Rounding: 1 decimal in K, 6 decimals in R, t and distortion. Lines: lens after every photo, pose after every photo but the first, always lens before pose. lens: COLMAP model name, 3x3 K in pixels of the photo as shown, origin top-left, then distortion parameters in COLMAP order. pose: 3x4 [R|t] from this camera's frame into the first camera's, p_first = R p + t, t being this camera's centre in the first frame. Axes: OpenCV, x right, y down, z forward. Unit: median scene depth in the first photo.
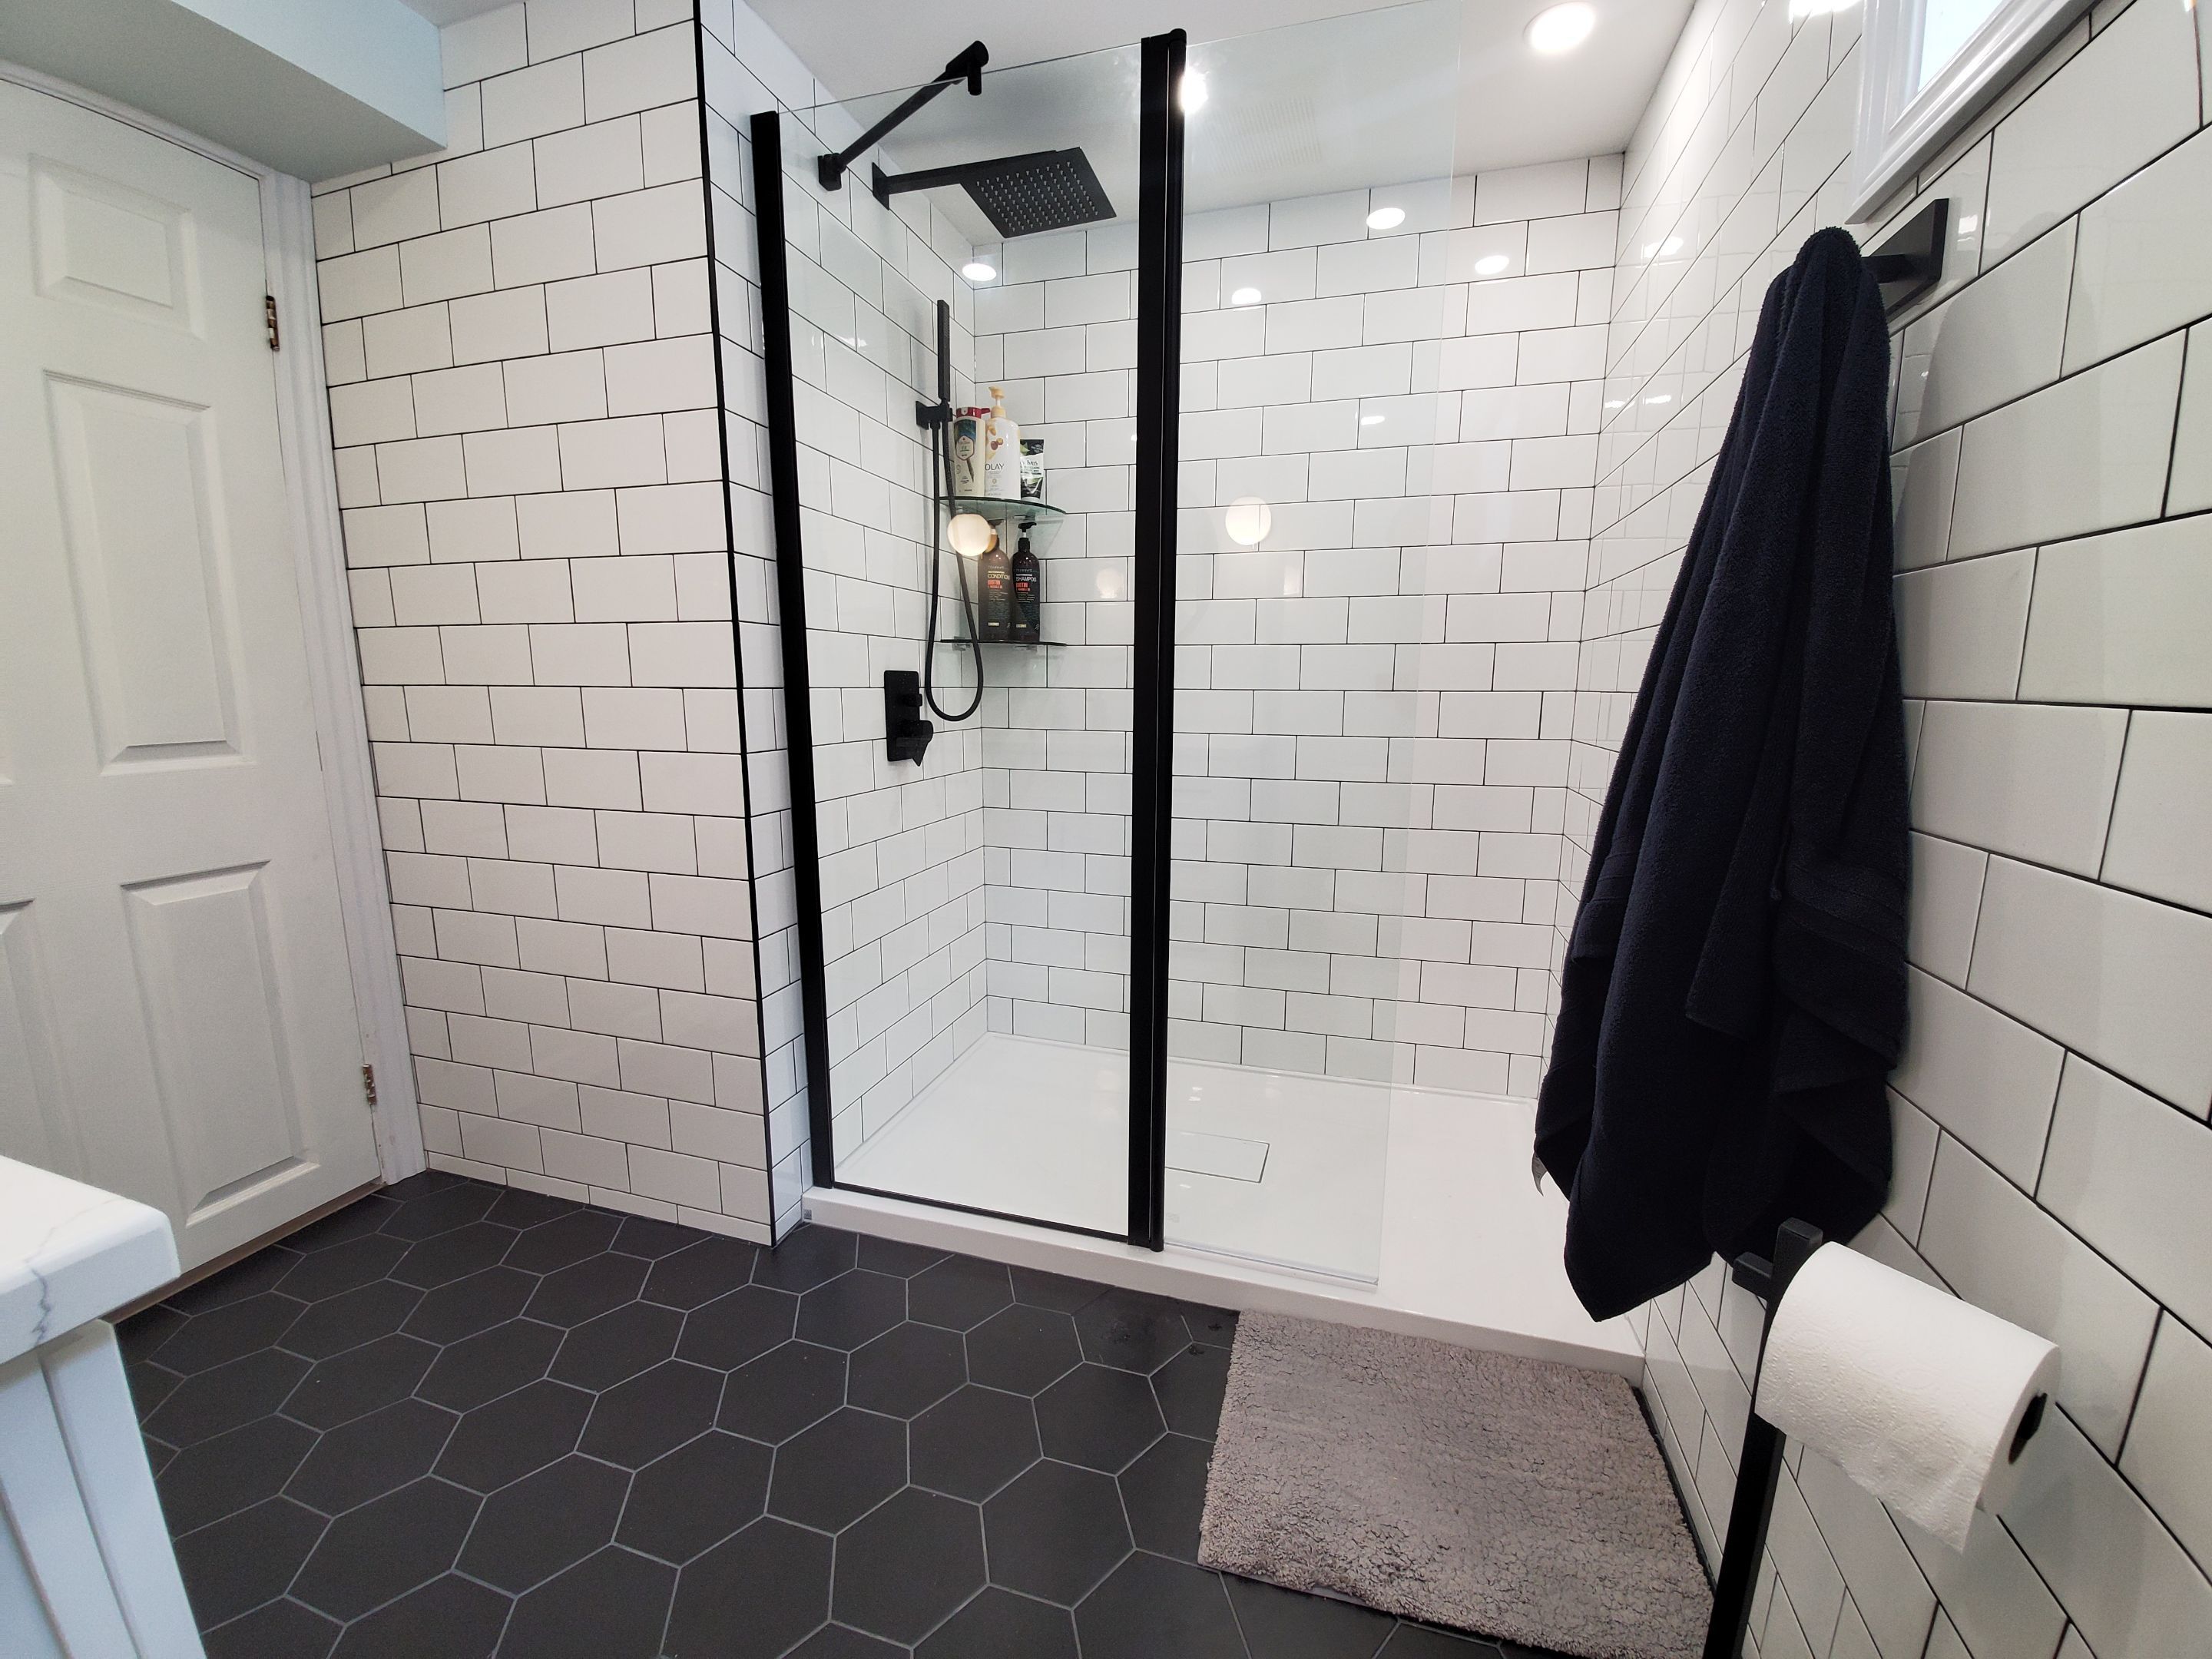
lens RADIAL K [[888.6, 0, 1103.7], [0, 888.6, 843.8], [0, 0, 1]] dist [-0.000636, -0.003840]
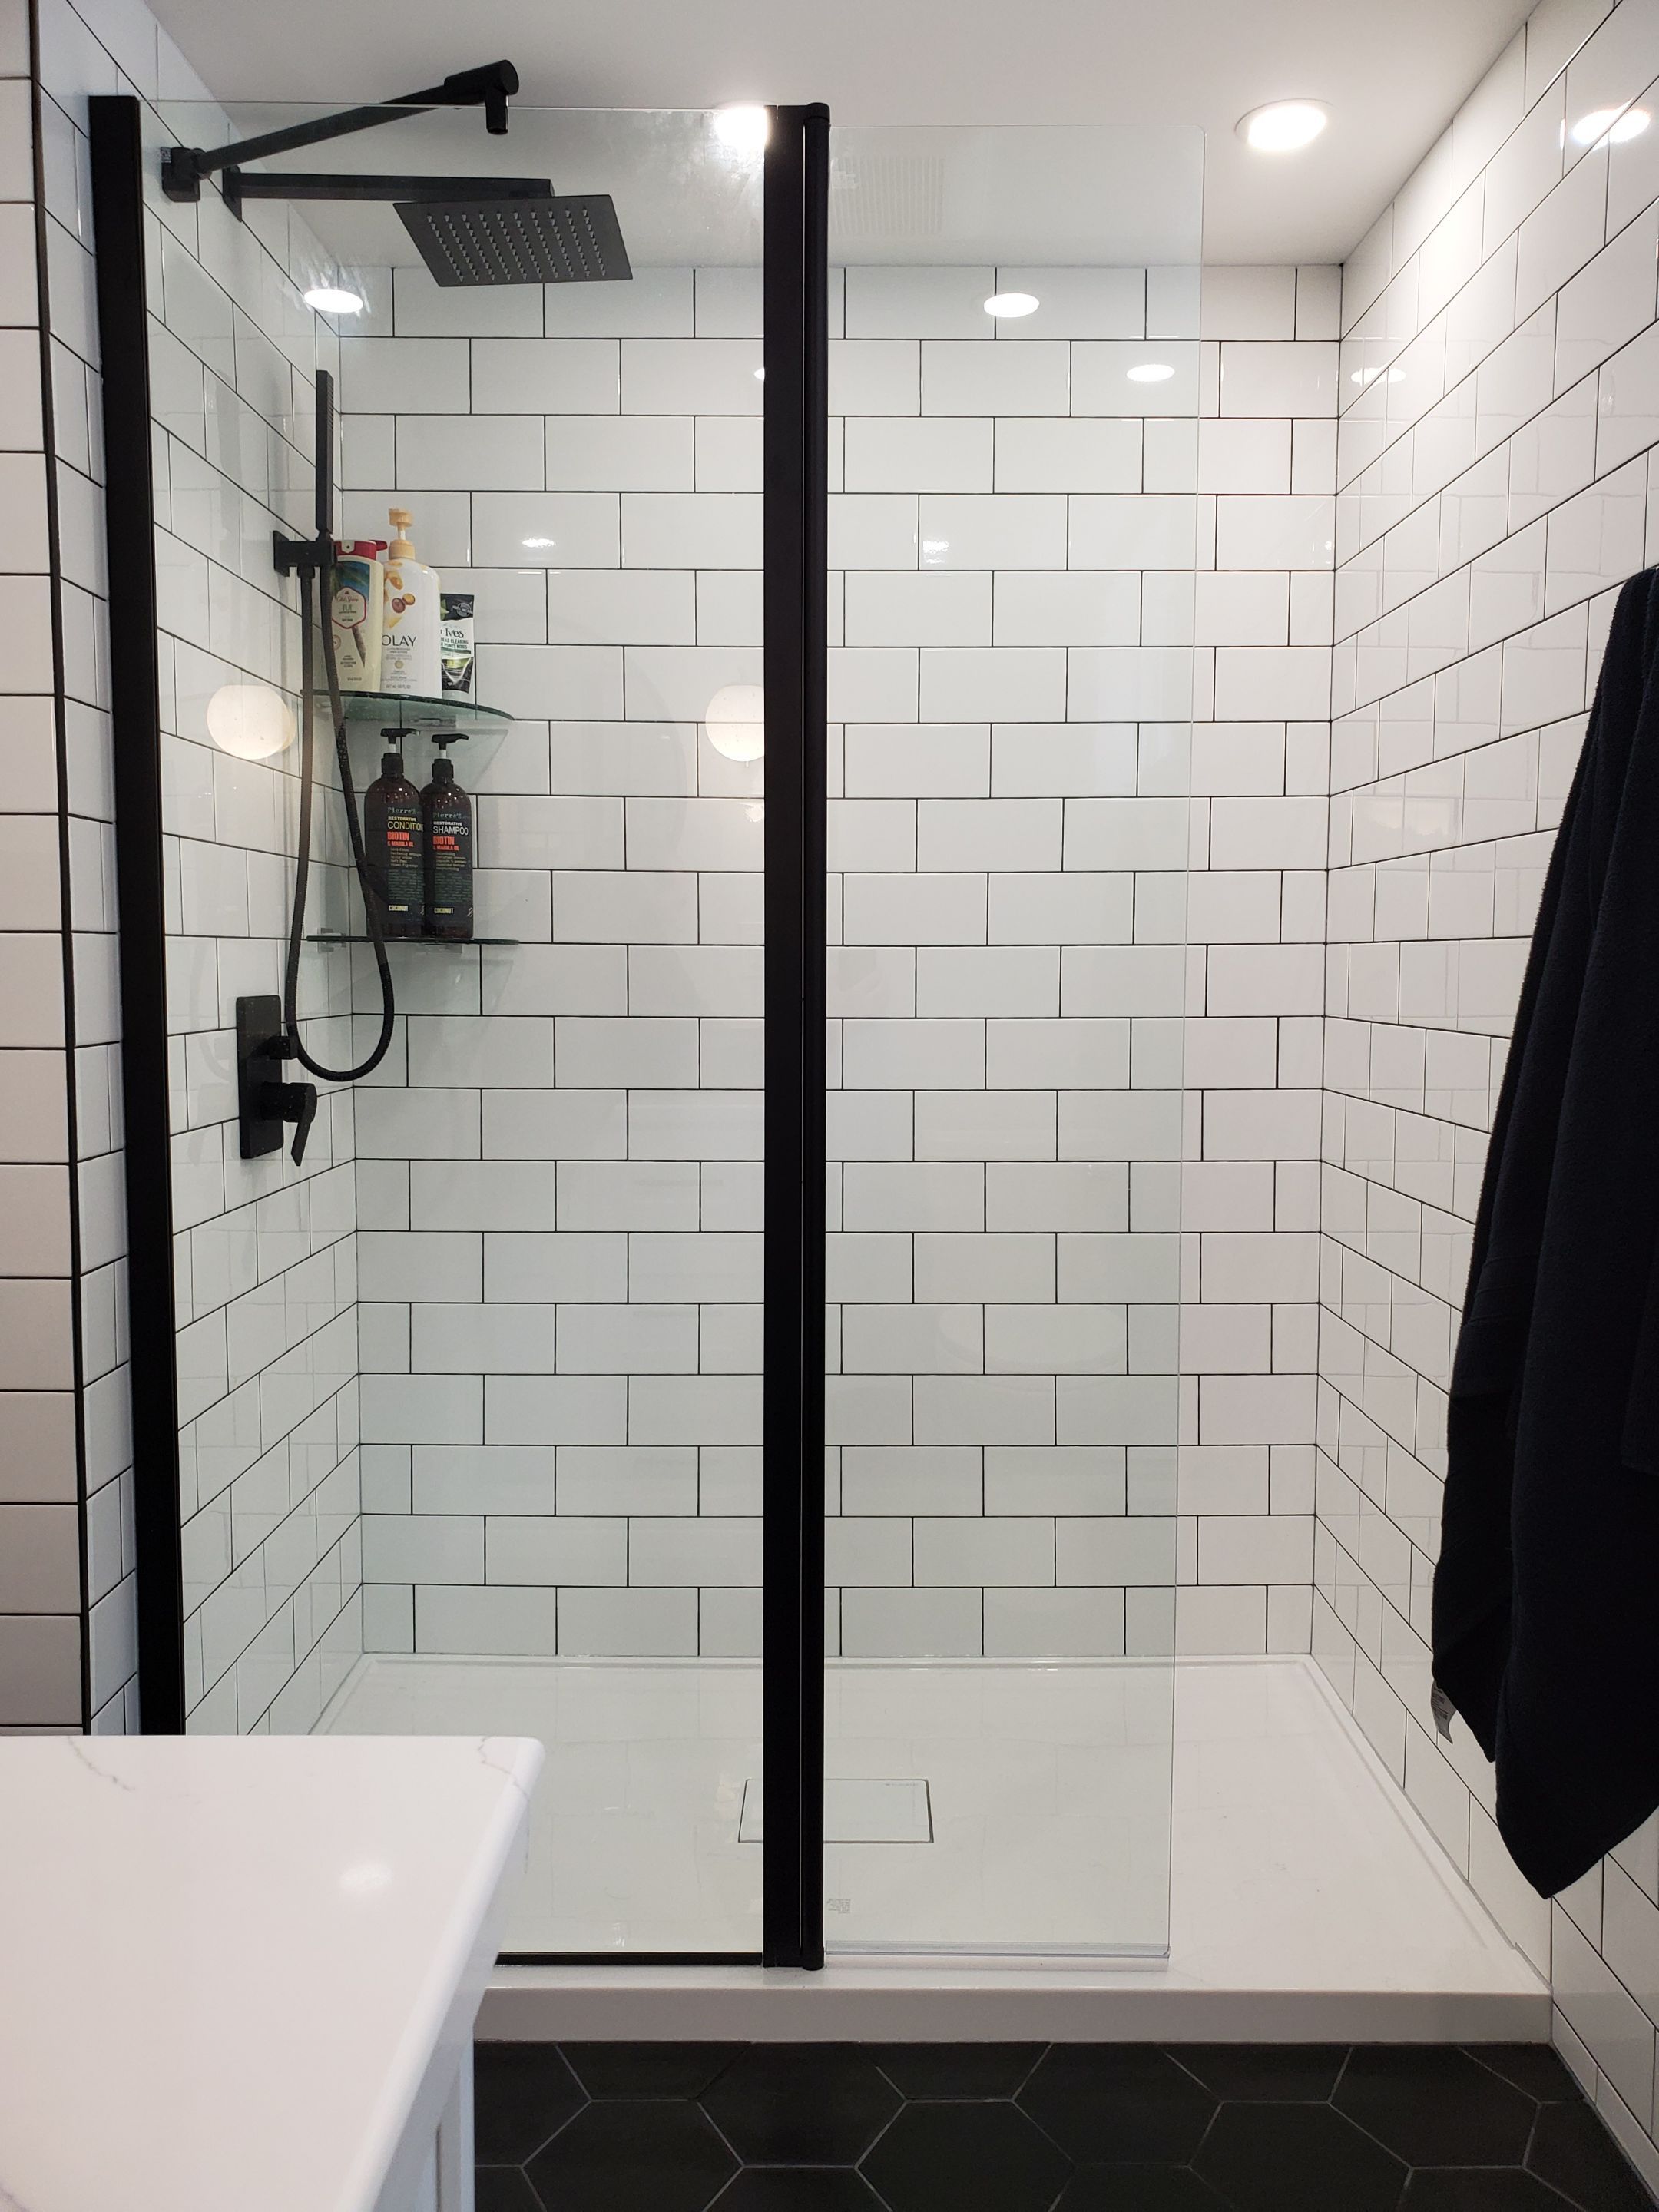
lens RADIAL K [[1754.2, 0, 833.6], [0, 1754.2, 1095.4], [0, 0, 1]] dist [0.030454, -0.025633]
pose [[0.959243, -0.025511, 0.281430, -0.190976], [0.052899, 0.994522, -0.090152, -0.013162], [-0.277588, 0.101365, 0.955338, -0.149502]]
